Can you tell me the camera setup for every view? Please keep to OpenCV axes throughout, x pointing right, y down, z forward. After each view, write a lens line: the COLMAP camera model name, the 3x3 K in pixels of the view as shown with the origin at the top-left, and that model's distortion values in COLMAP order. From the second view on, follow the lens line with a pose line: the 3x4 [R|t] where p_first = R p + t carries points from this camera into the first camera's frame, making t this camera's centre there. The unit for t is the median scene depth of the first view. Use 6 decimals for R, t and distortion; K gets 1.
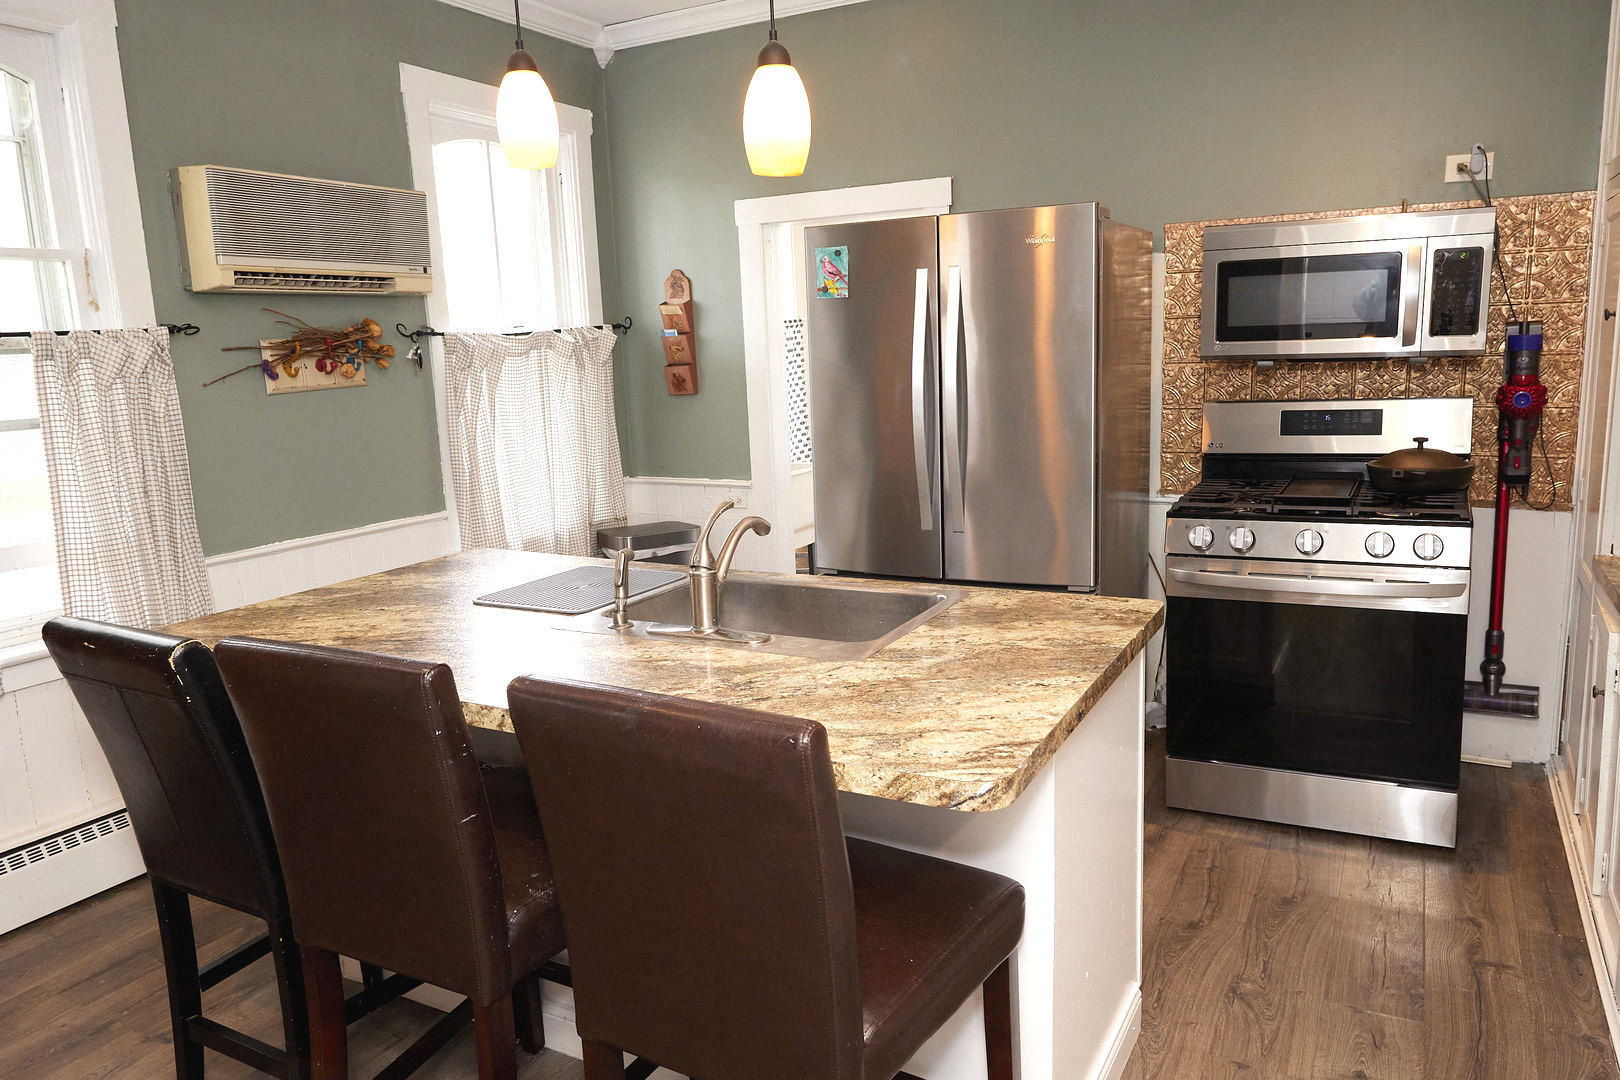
lens RADIAL K [[1115.8, 0, 810.0], [0, 1115.8, 540.0], [0, 0, 1]] dist [0.002040, -0.005072]
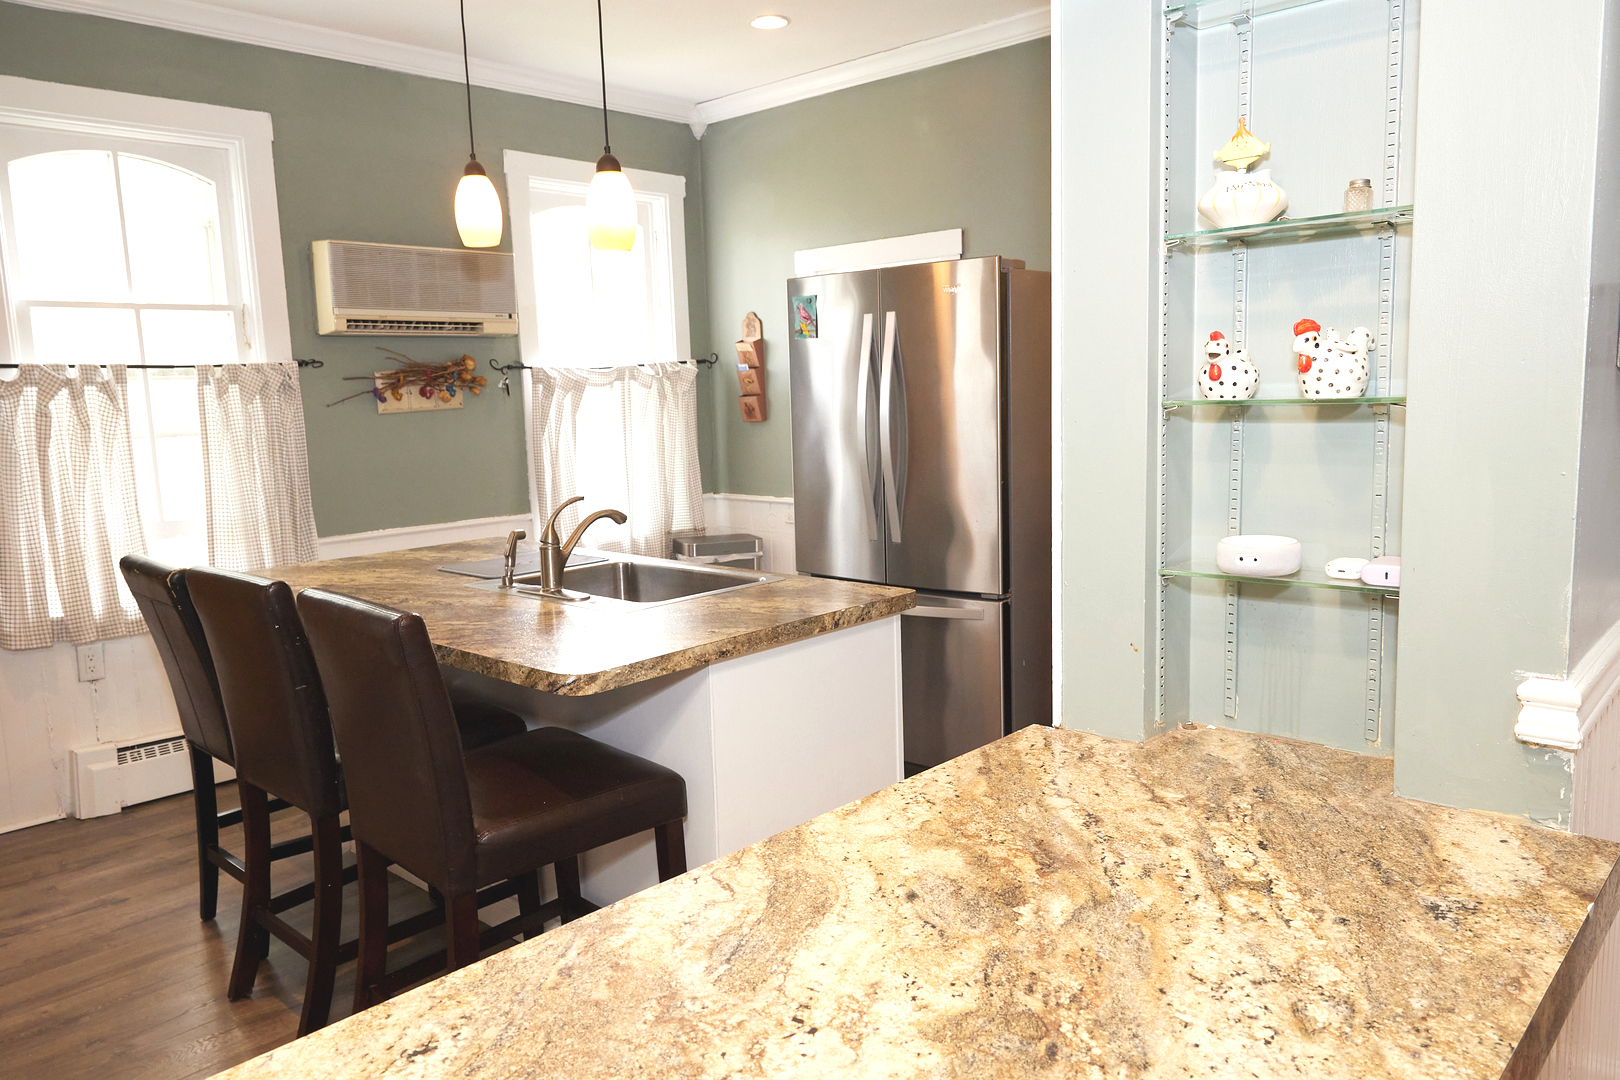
lens RADIAL K [[1148.7, 0, 810.0], [0, 1148.7, 540.0], [0, 0, 1]] dist [0.005679, -0.002403]
pose [[0.968946, 0.041027, -0.243847, 0.335537], [-0.049106, 0.998425, -0.027140, 0.026636], [0.242349, 0.038271, 0.969434, -0.160600]]
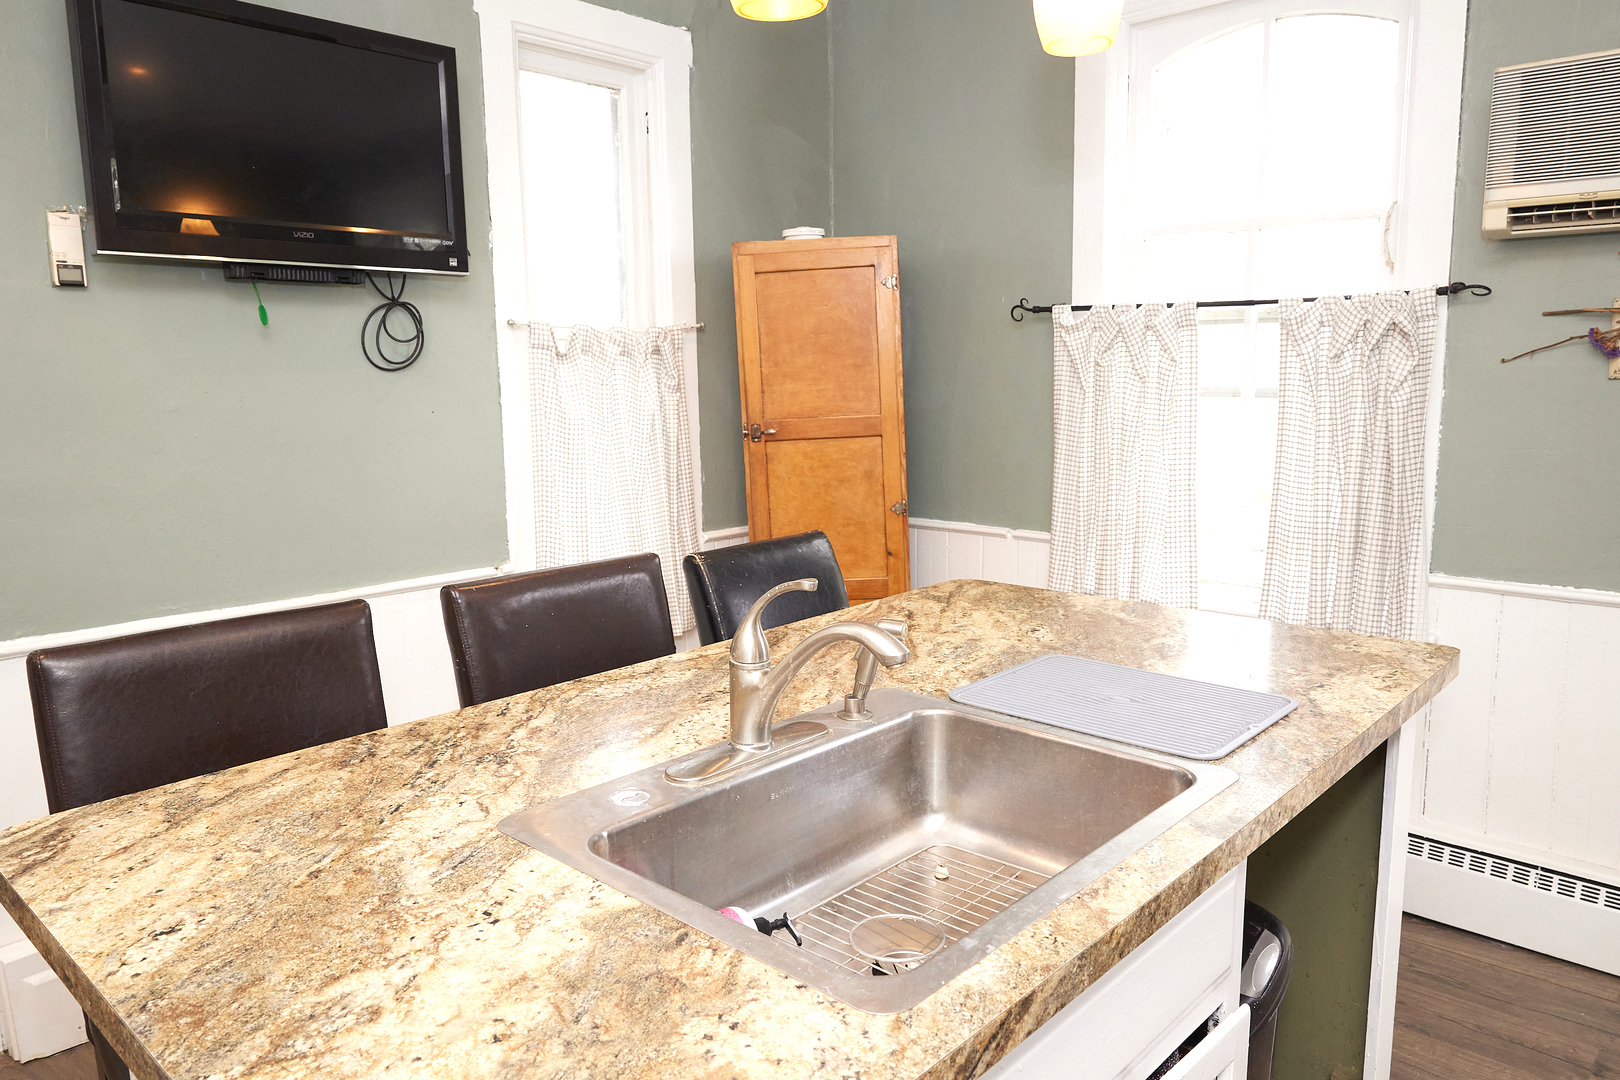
lens RADIAL K [[1115.8, 0, 810.0], [0, 1115.8, 540.0], [0, 0, 1]] dist [0.002040, -0.005072]
pose [[-0.250859, 0.192058, -0.948780, 0.326255], [-0.147587, 0.961074, 0.233569, -0.127814], [0.956707, 0.198621, -0.212749, 0.723958]]
